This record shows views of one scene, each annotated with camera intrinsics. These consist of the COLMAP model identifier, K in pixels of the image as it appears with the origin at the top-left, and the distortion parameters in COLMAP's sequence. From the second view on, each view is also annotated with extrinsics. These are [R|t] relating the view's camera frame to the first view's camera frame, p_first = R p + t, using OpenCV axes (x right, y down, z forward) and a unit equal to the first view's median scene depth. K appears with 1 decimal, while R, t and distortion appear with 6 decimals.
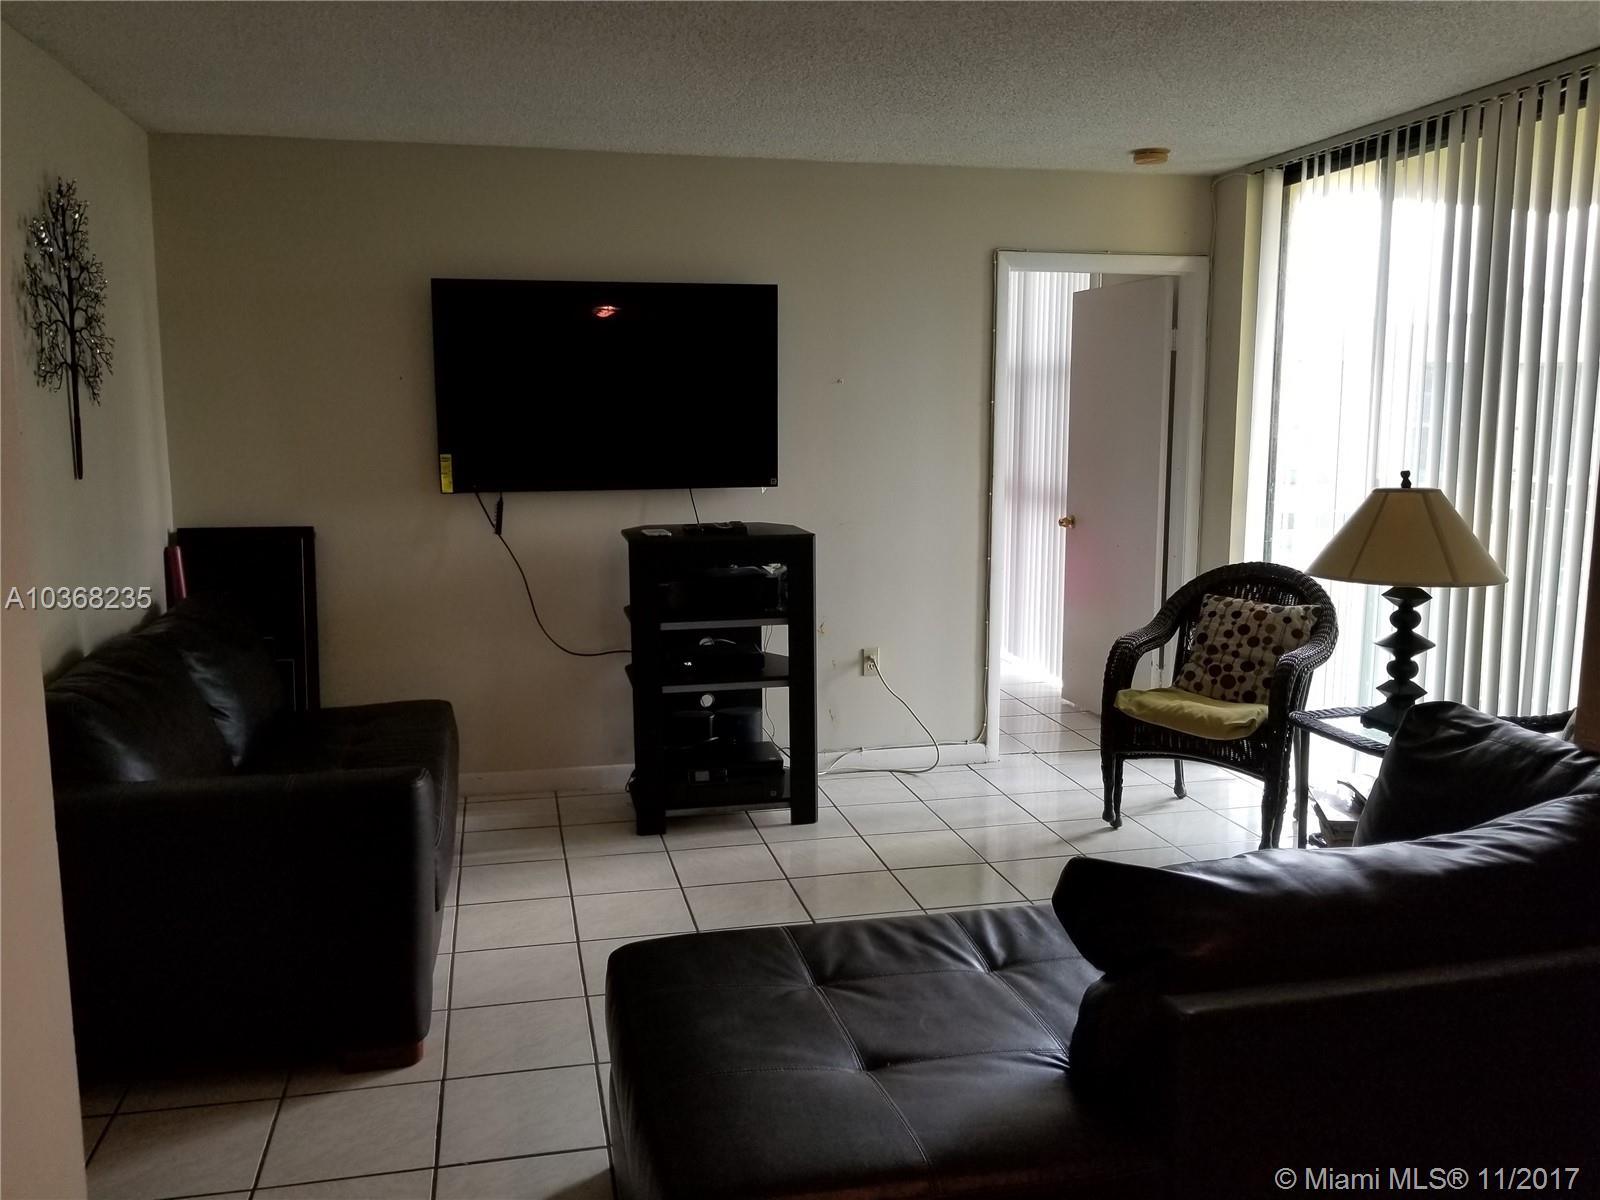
lens RADIAL K [[1303.4, 0, 800.0], [0, 1303.4, 600.0], [0, 0, 1]] dist [0.003235, -0.000284]
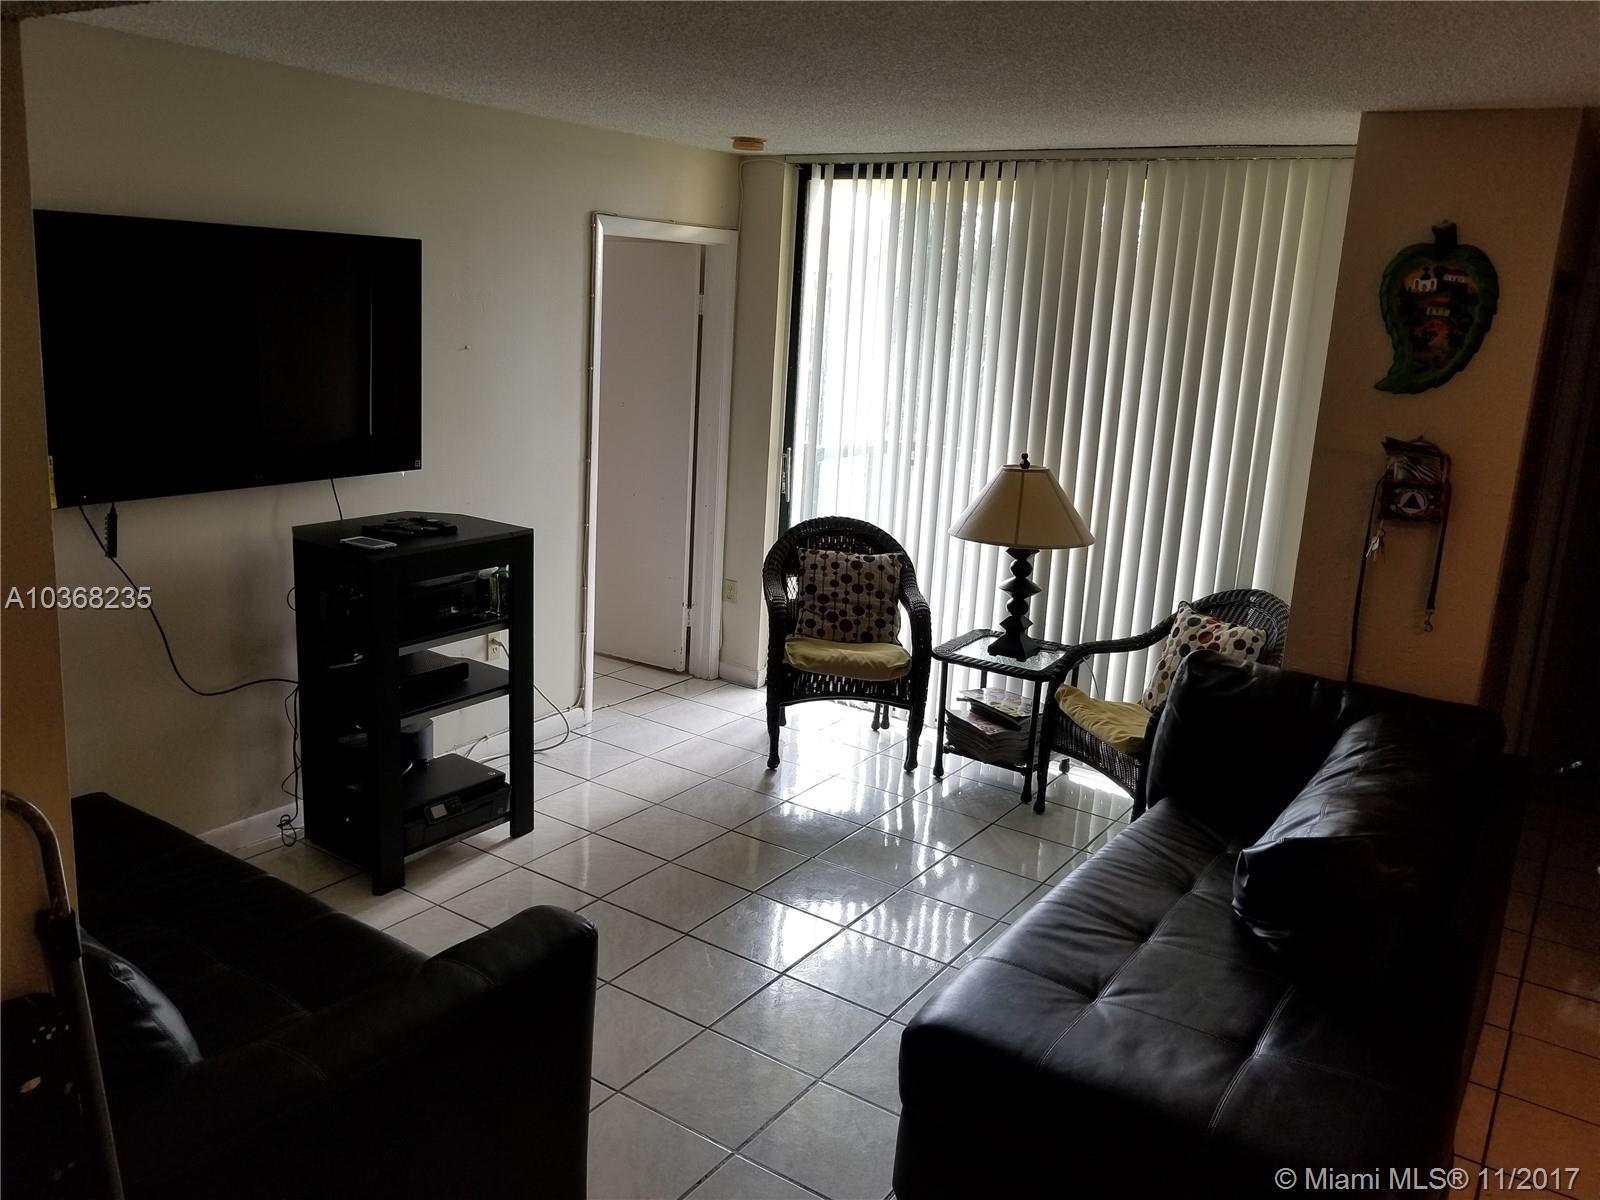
lens RADIAL K [[1267.4, 0, 808.9], [0, 1267.4, 574.1], [0, 0, 1]] dist [-0.009159, -0.008549]
pose [[0.720131, -0.107513, 0.685458, -0.453819], [0.044013, 0.993010, 0.109513, -0.105704], [-0.692441, -0.048695, 0.719829, 0.210426]]
